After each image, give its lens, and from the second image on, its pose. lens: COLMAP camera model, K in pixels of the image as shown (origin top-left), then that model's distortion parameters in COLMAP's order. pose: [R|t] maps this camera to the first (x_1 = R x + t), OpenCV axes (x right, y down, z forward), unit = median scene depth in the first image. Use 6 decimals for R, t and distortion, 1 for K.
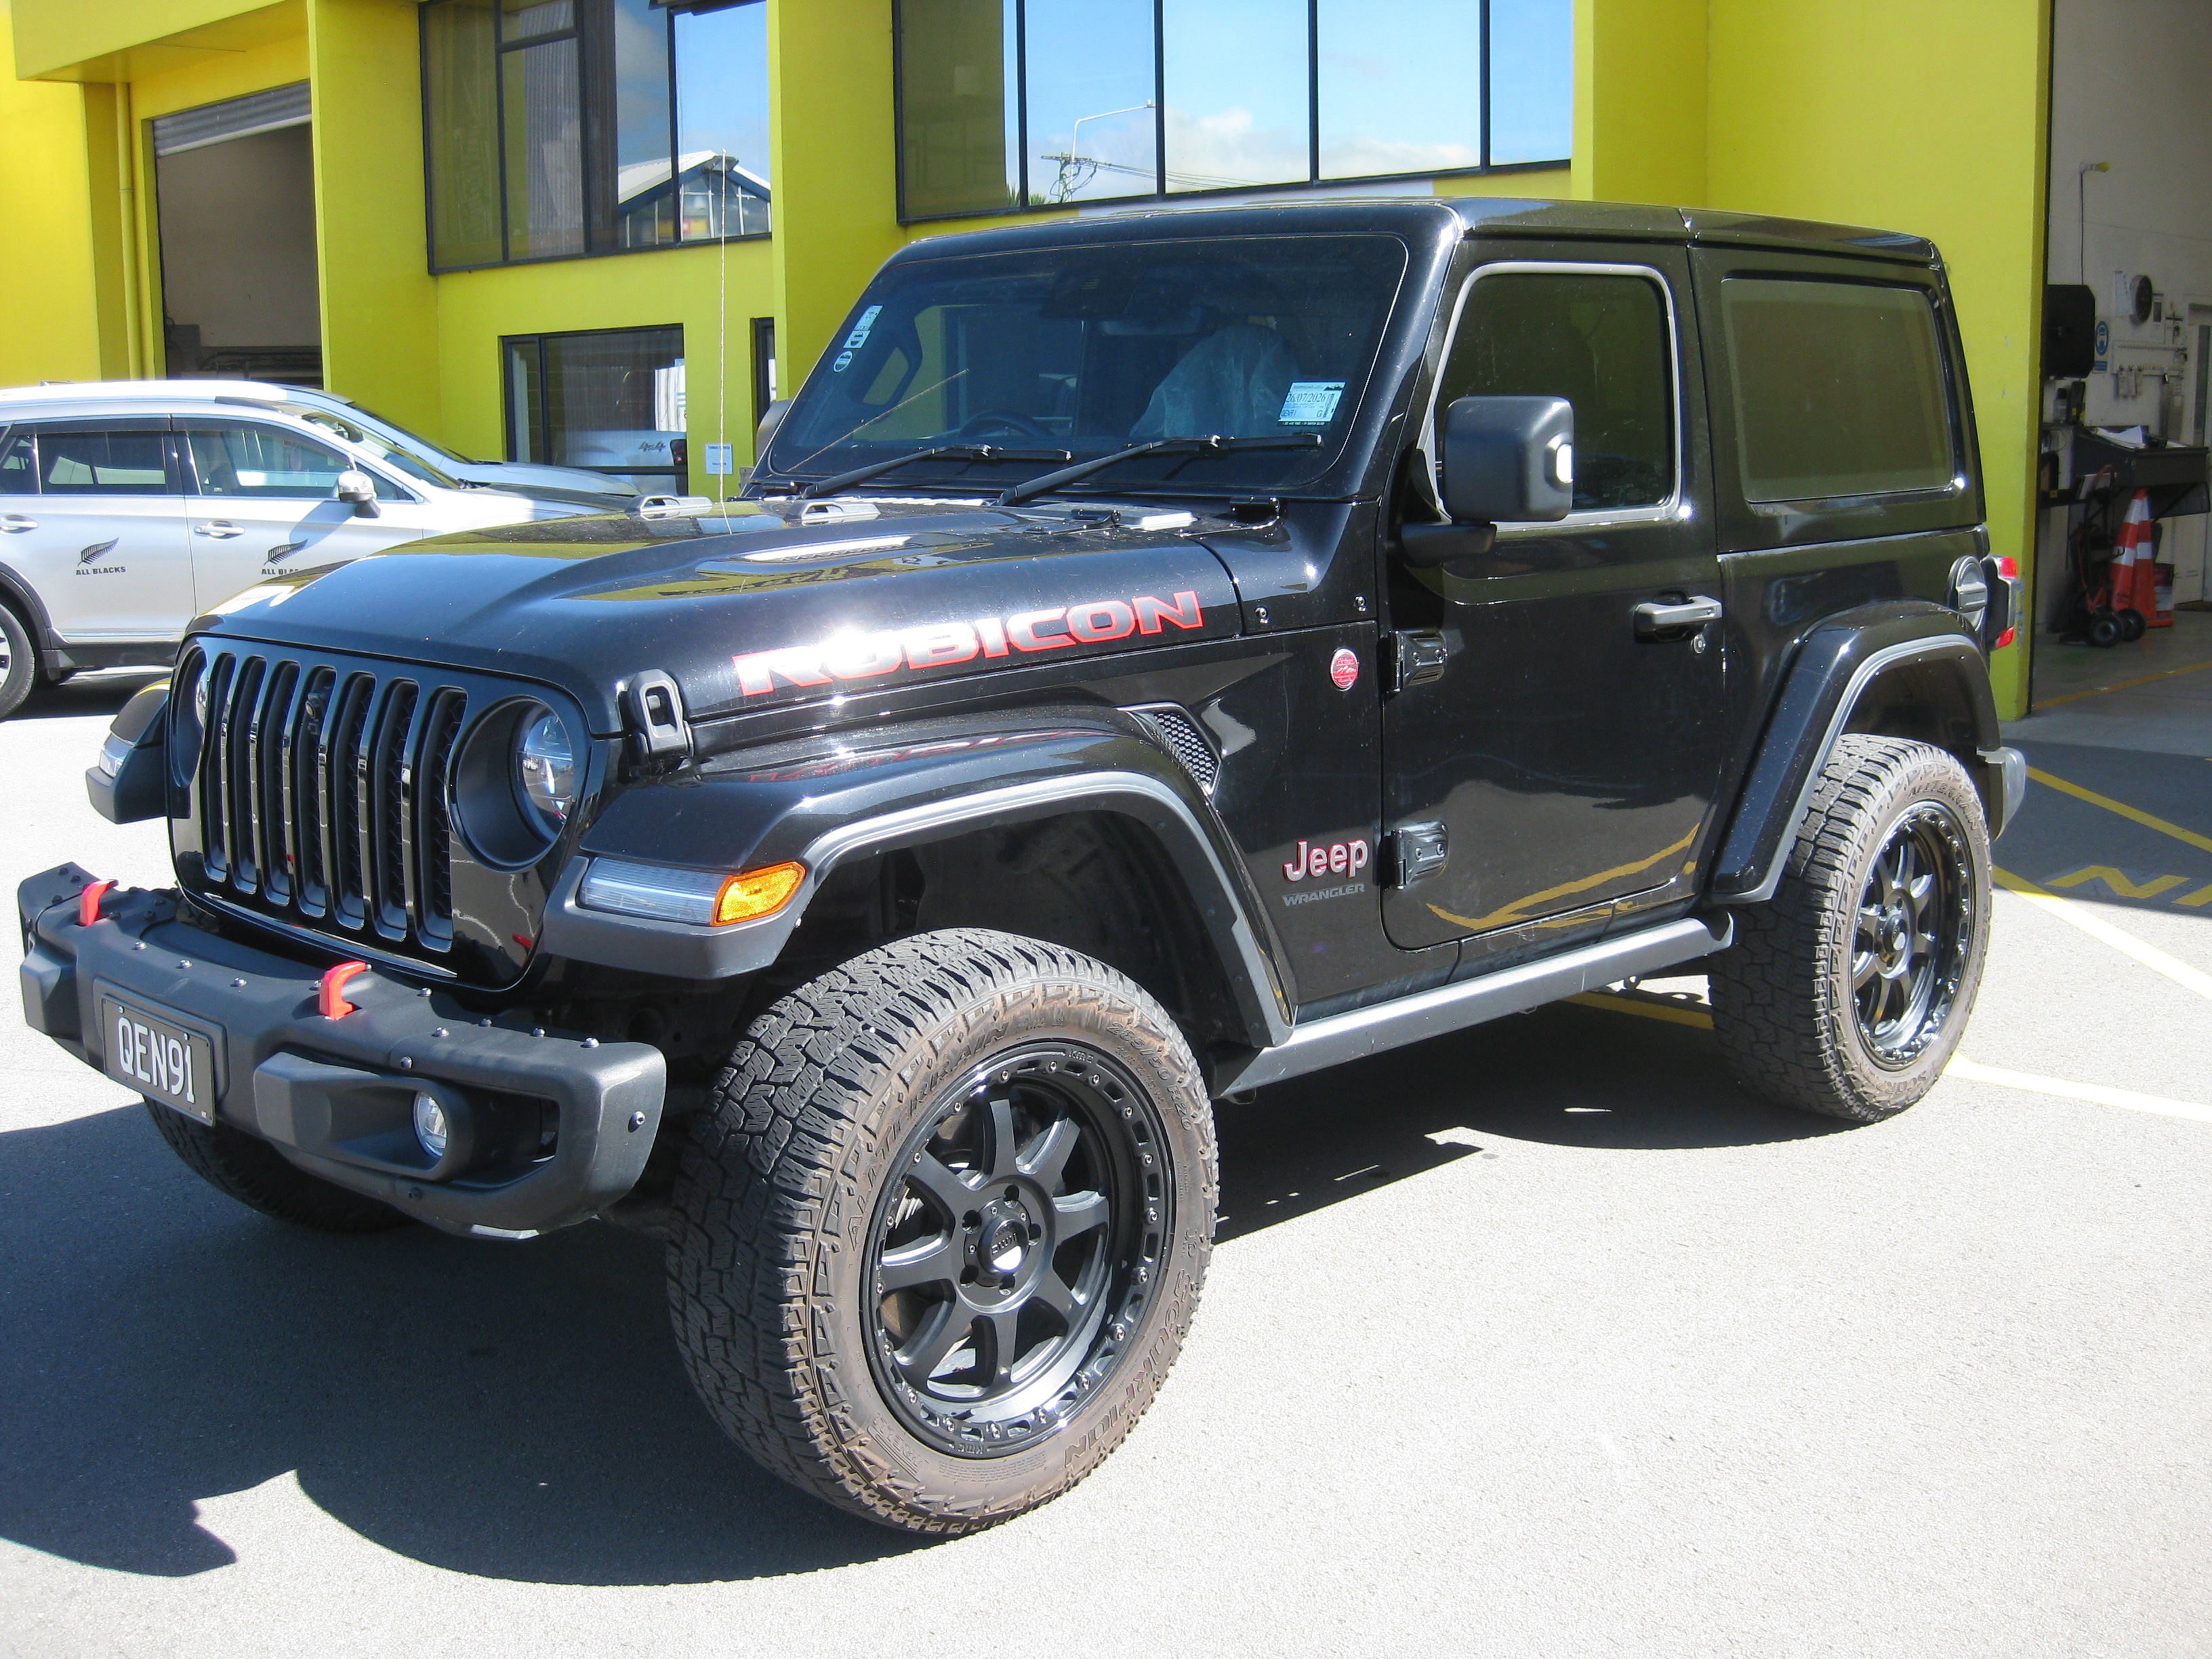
lens RADIAL K [[2464.0, 0, 1106.0], [0, 2464.0, 829.5], [0, 0, 1]] dist [-0.167641, 0.051498]
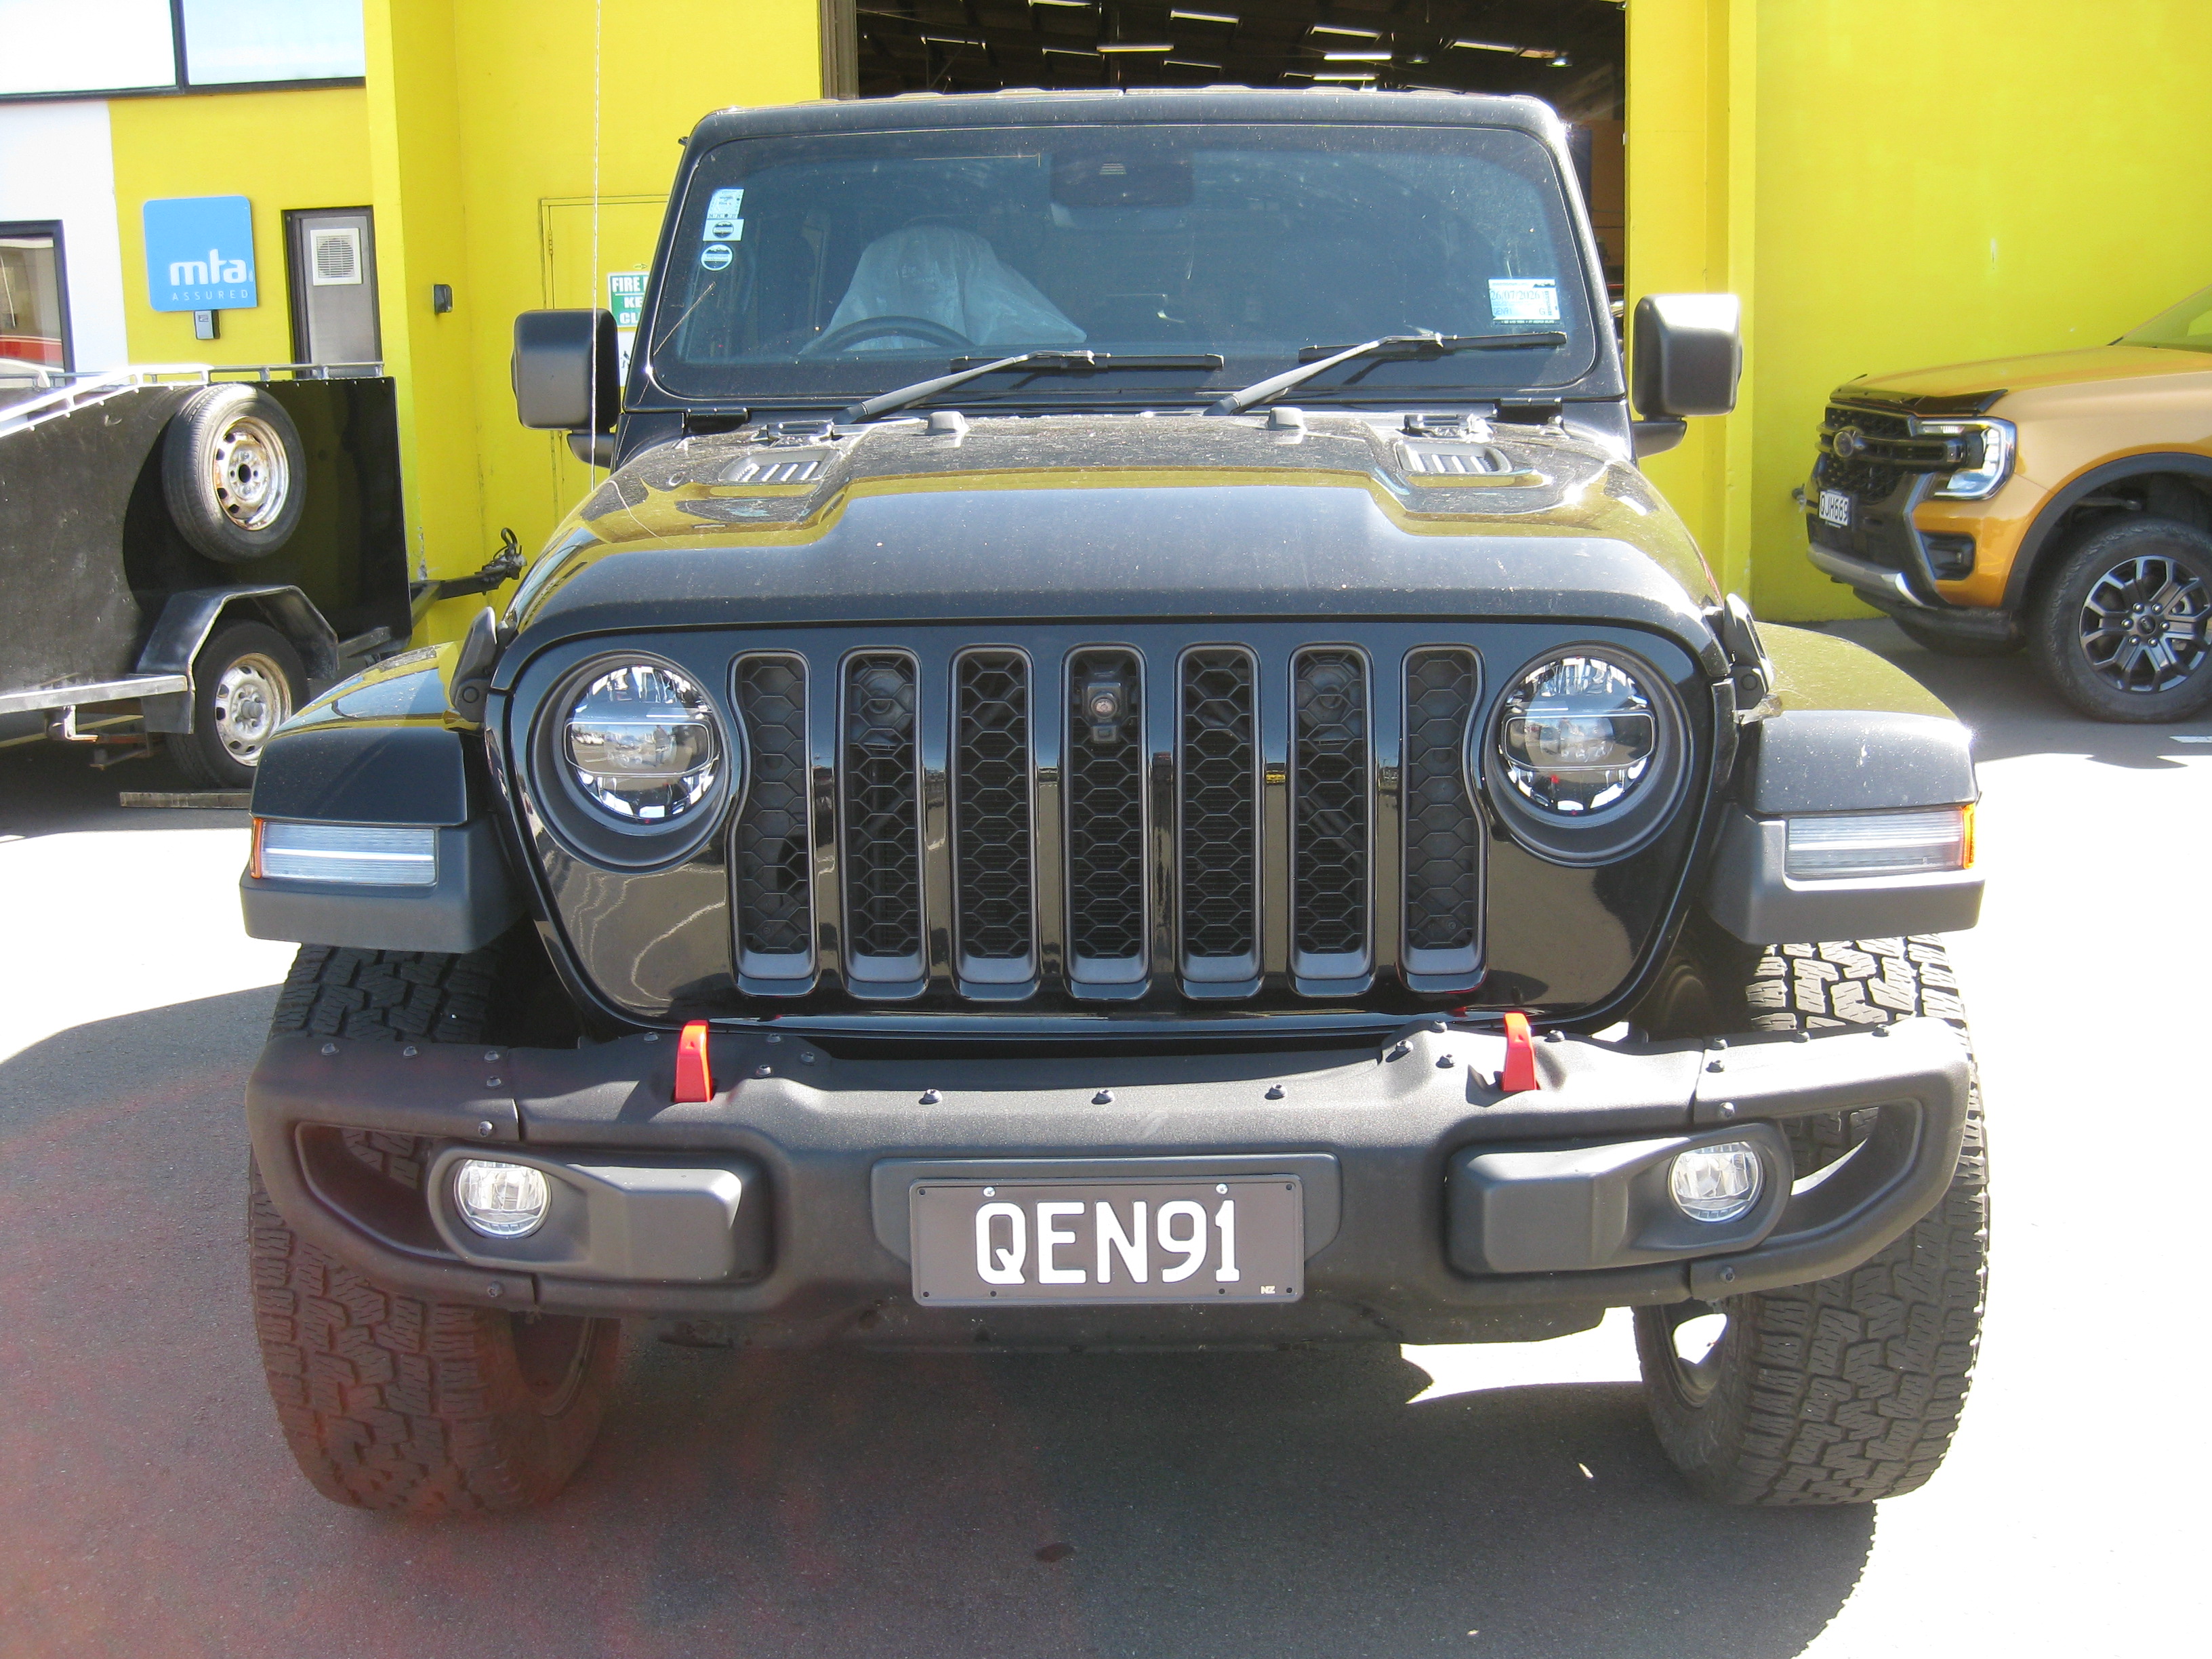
lens RADIAL K [[2464.0, 0, 1106.0], [0, 2464.0, 829.5], [0, 0, 1]] dist [-0.167641, 0.051498]
pose [[0.719390, -0.144052, 0.679505, -0.692584], [0.130987, 0.988842, 0.070955, -0.055186], [-0.682144, 0.037962, 0.730232, 0.405508]]
